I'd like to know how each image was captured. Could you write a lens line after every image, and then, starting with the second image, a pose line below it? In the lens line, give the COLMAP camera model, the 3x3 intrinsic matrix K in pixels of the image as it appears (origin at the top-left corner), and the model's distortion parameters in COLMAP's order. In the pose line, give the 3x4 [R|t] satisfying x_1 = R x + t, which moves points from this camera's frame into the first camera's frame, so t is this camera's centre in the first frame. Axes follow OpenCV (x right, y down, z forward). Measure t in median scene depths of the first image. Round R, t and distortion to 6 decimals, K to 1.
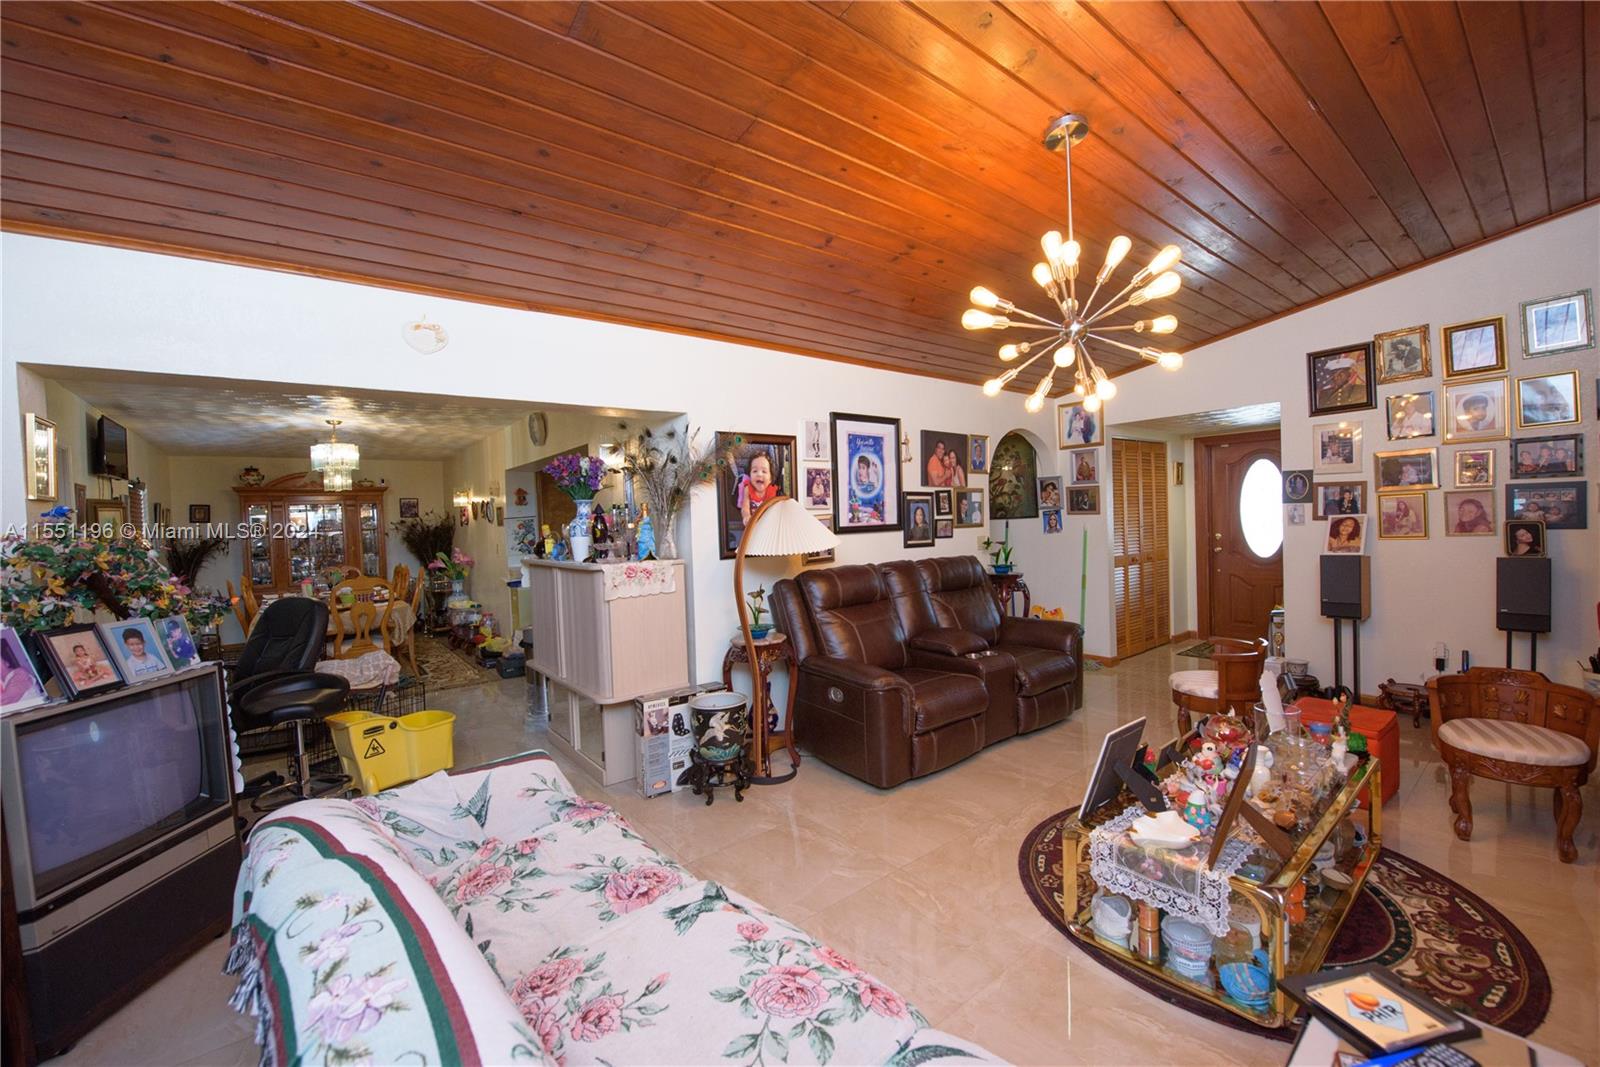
lens RADIAL K [[642.6, 0, 805.9], [0, 642.6, 536.1], [0, 0, 1]] dist [-0.001323, -0.000036]
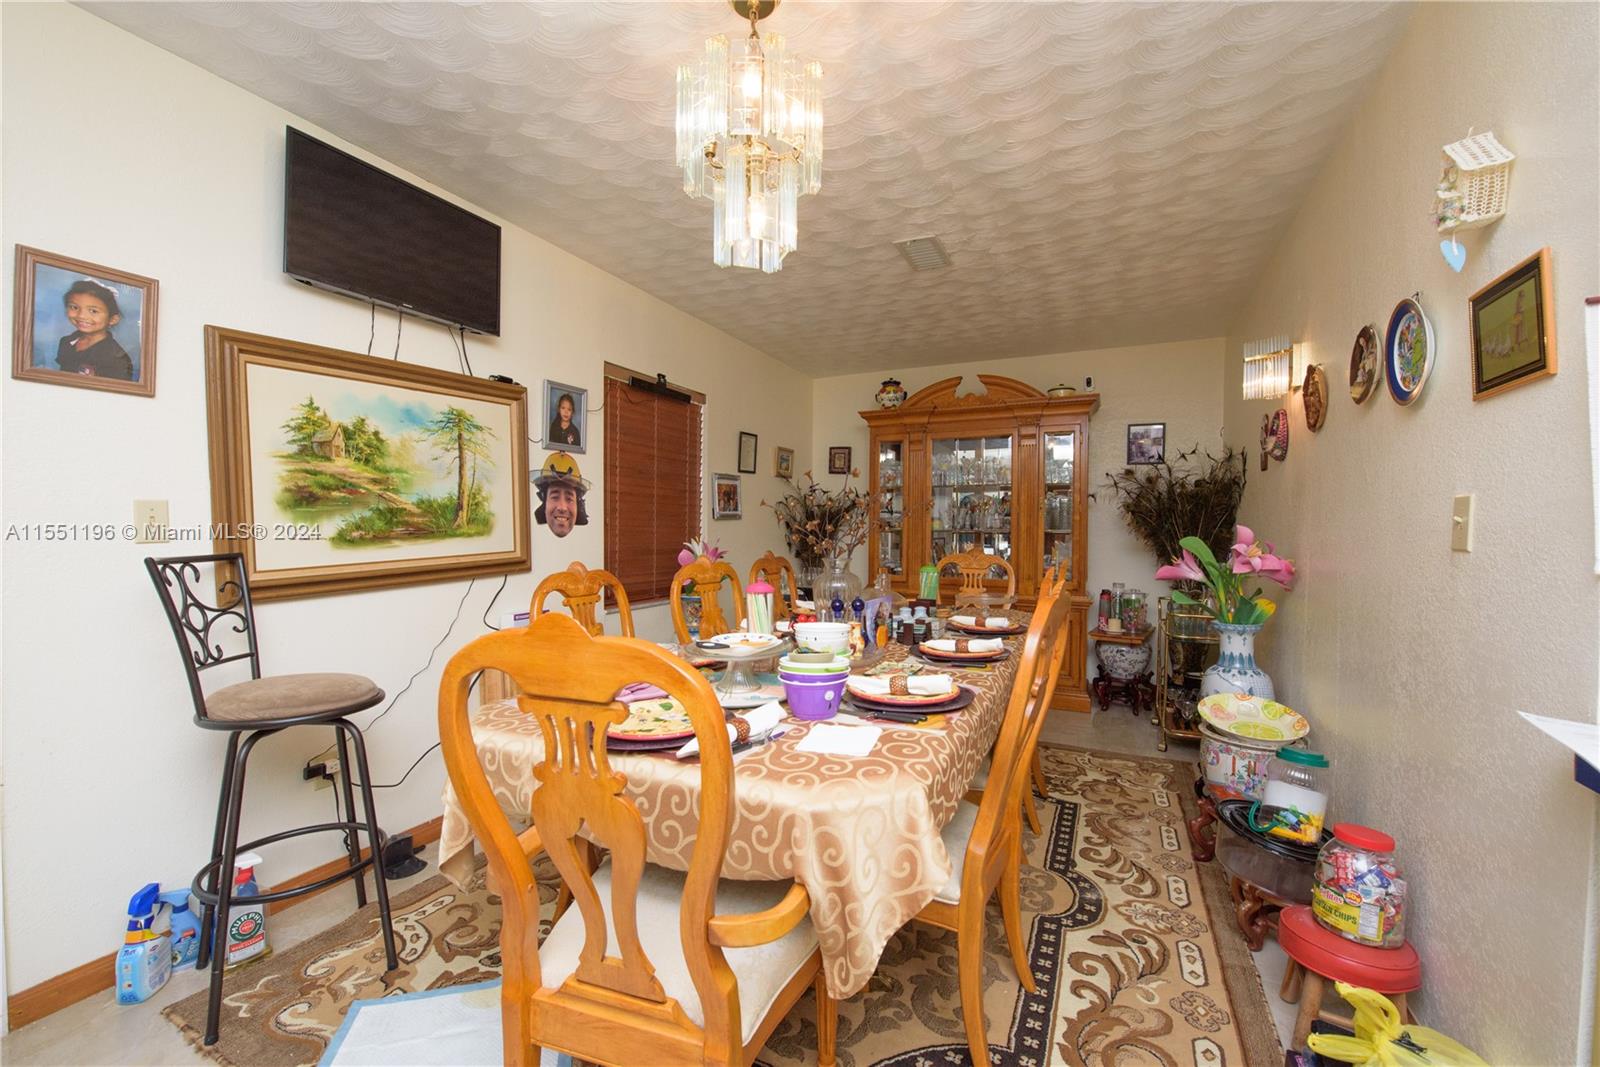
lens RADIAL K [[642.6, 0, 805.9], [0, 642.6, 536.1], [0, 0, 1]] dist [-0.001323, -0.000036]
pose [[0.443755, 0.052885, -0.894586, -0.305058], [-0.043045, 0.998363, 0.037667, 0.017482], [0.895114, 0.021792, 0.445305, 0.572534]]
